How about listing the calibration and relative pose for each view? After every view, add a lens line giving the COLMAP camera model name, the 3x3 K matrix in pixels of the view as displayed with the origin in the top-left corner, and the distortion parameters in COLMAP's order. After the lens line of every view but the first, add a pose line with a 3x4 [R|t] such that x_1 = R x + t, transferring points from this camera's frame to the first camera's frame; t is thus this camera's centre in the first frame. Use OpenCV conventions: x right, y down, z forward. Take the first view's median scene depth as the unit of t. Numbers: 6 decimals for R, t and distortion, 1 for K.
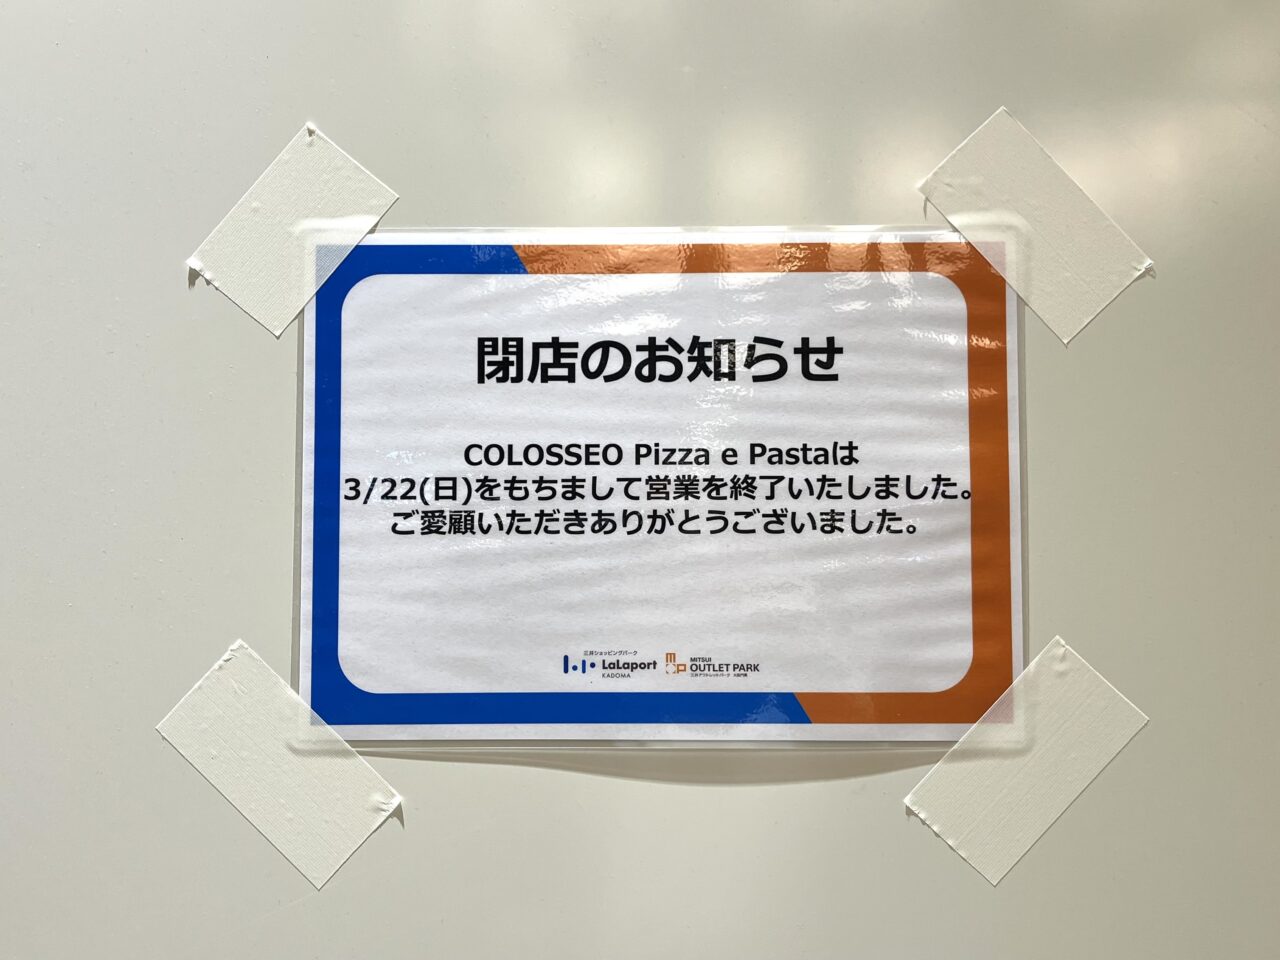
lens RADIAL K [[960.6, 0, 640.8], [0, 960.6, 480.0], [0, 0, 1]] dist [0.025055, -0.005475]
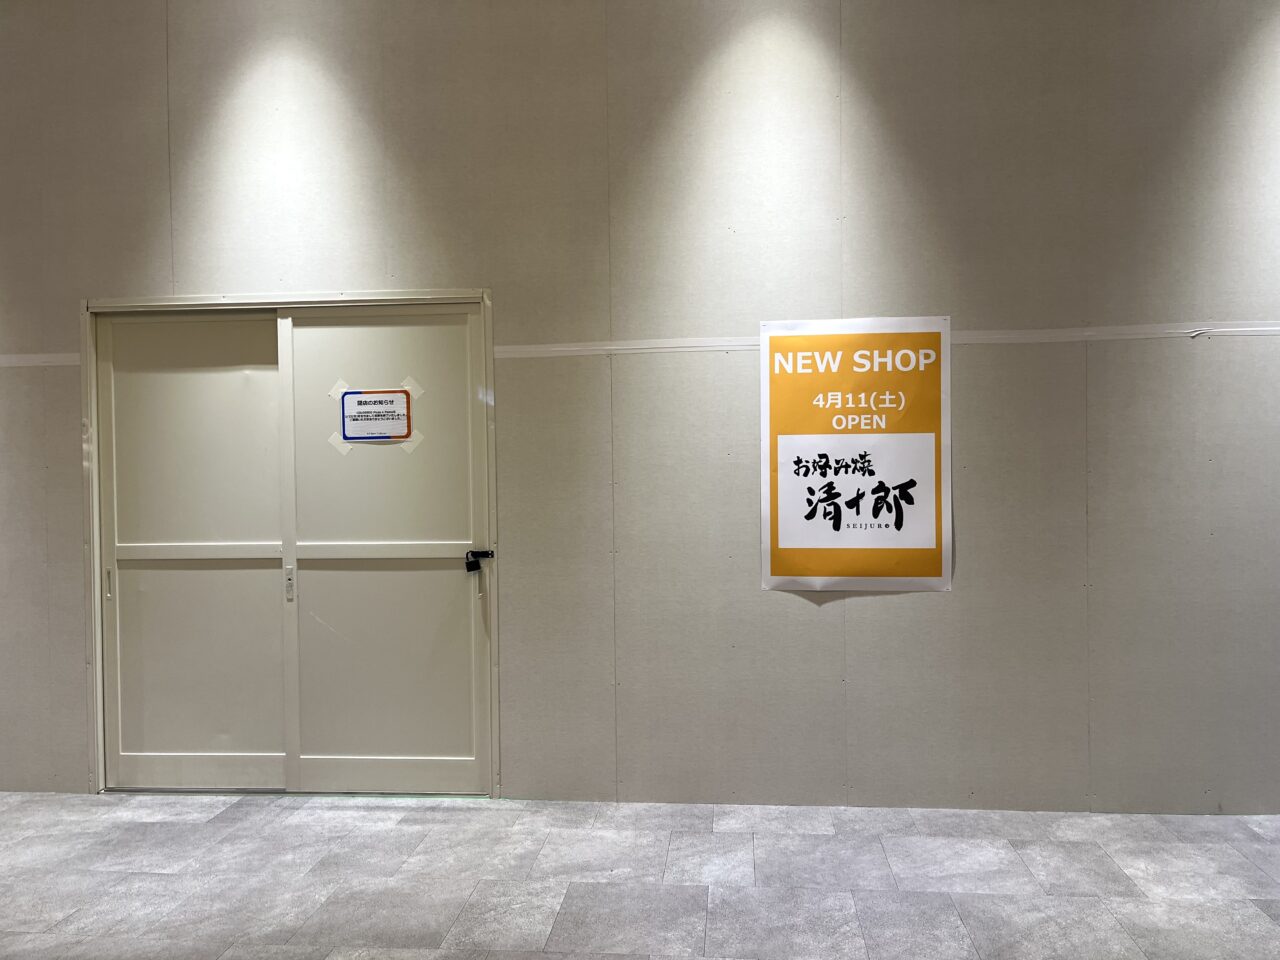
lens RADIAL K [[960.6, 0, 630.1], [0, 960.6, 478.8], [0, 0, 1]] dist [0.025055, -0.005475]
pose [[0.996486, -0.020543, -0.081198, 3.411981], [0.024957, 0.998244, 0.053727, 0.189360], [0.079952, -0.055565, 0.995249, -8.674615]]
